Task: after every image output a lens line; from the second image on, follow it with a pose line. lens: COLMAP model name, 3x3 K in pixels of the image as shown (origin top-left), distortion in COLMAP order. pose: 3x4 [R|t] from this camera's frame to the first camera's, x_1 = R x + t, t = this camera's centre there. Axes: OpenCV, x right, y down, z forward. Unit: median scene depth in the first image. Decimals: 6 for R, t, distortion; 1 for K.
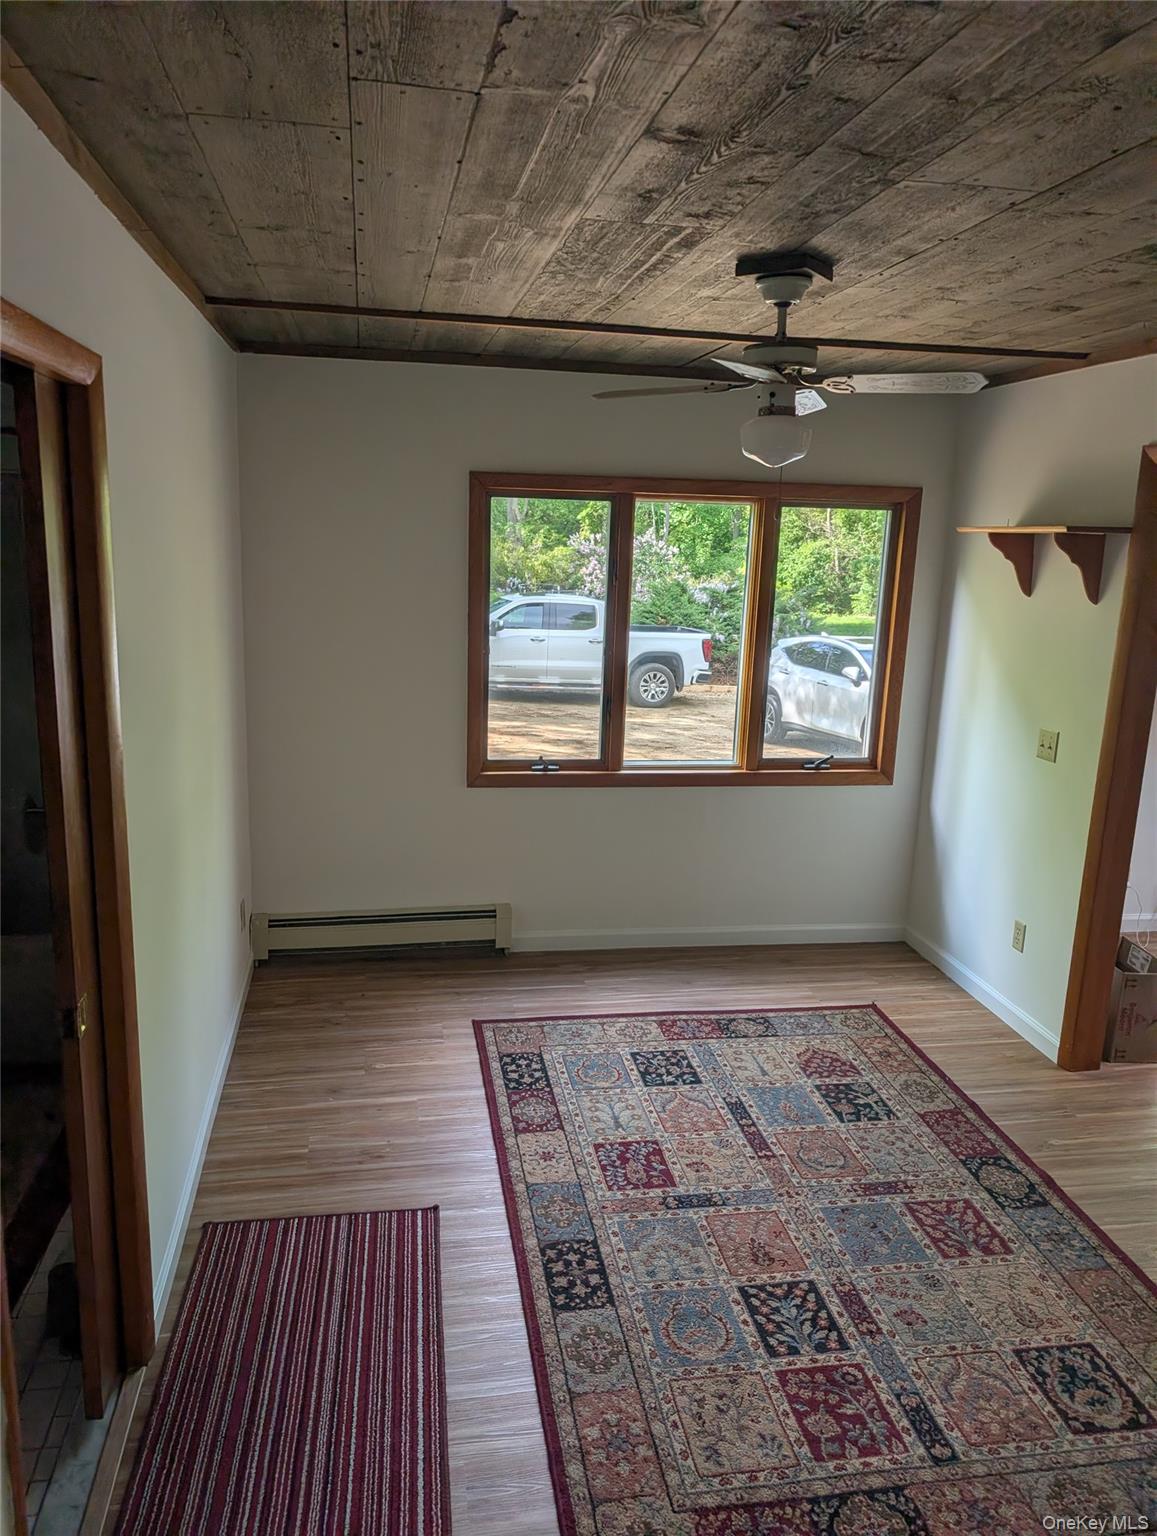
lens RADIAL K [[1104.6, 0, 577.2], [0, 1104.6, 762.9], [0, 0, 1]] dist [0.026485, -0.022642]
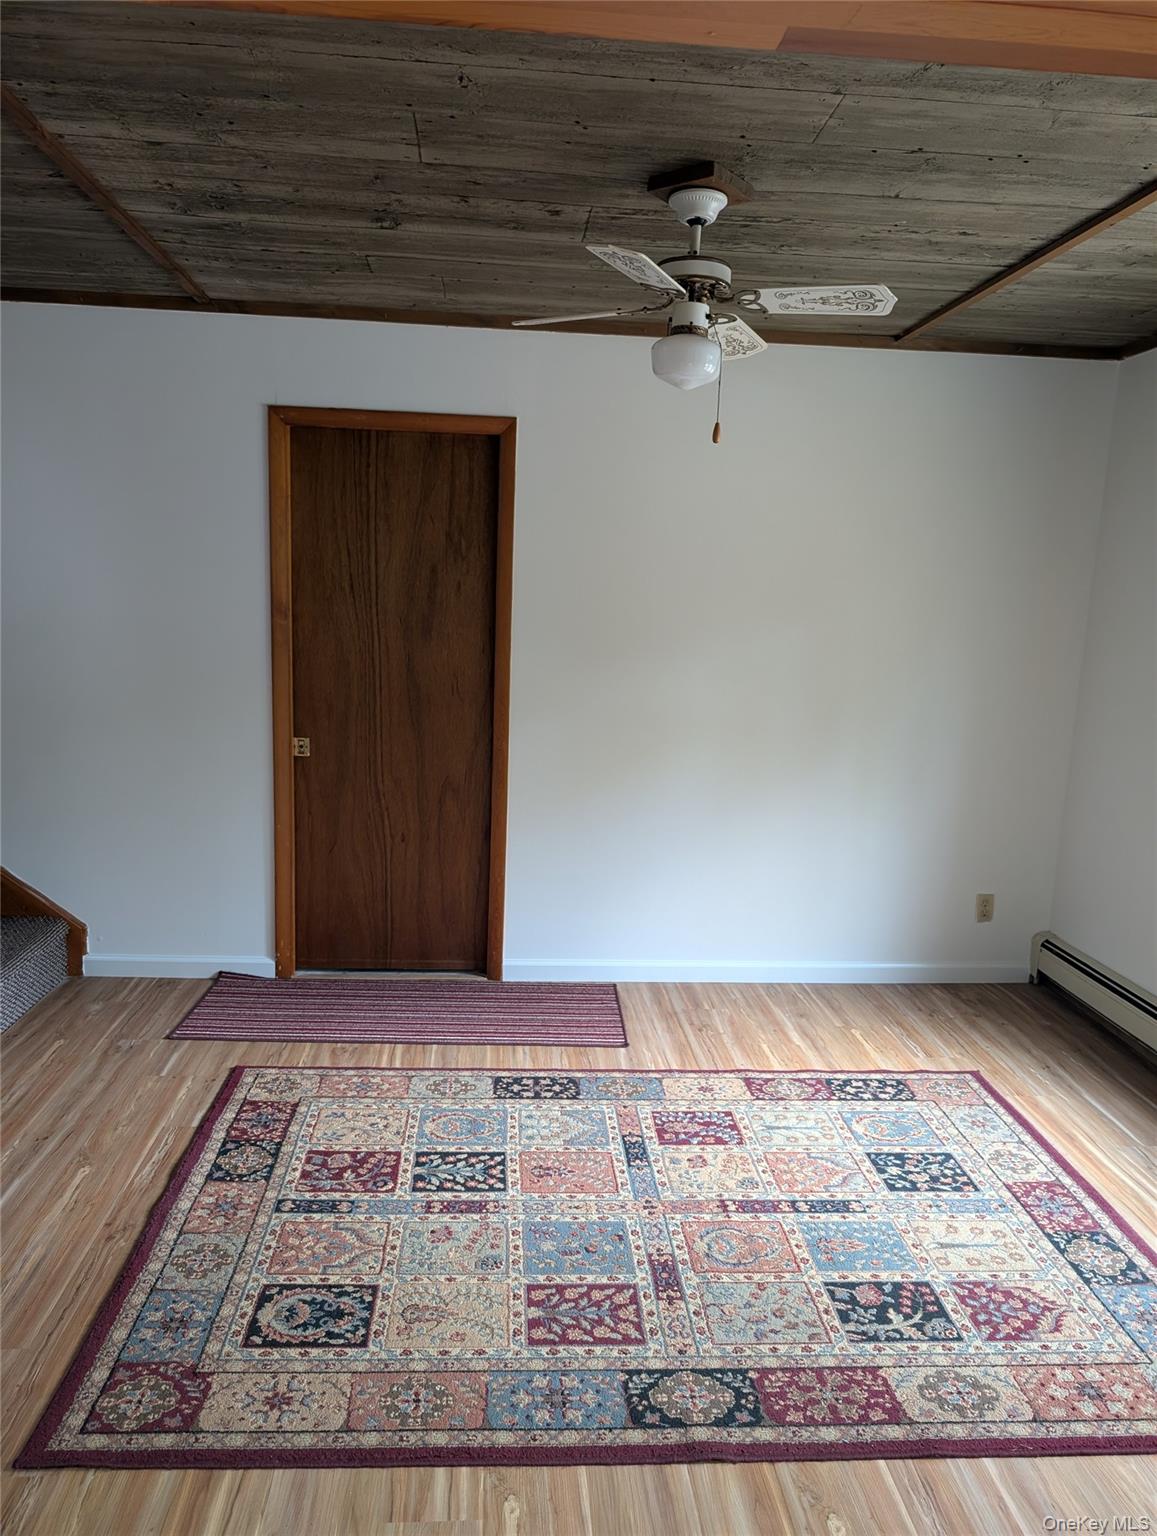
lens RADIAL K [[1104.6, 0, 566.5], [0, 1104.6, 777.3], [0, 0, 1]] dist [0.026485, -0.022642]
pose [[-0.103571, 0.134274, -0.985517, 1.028036], [-0.246423, 0.956489, 0.156217, -0.061391], [0.963612, 0.259034, -0.065977, 0.909278]]
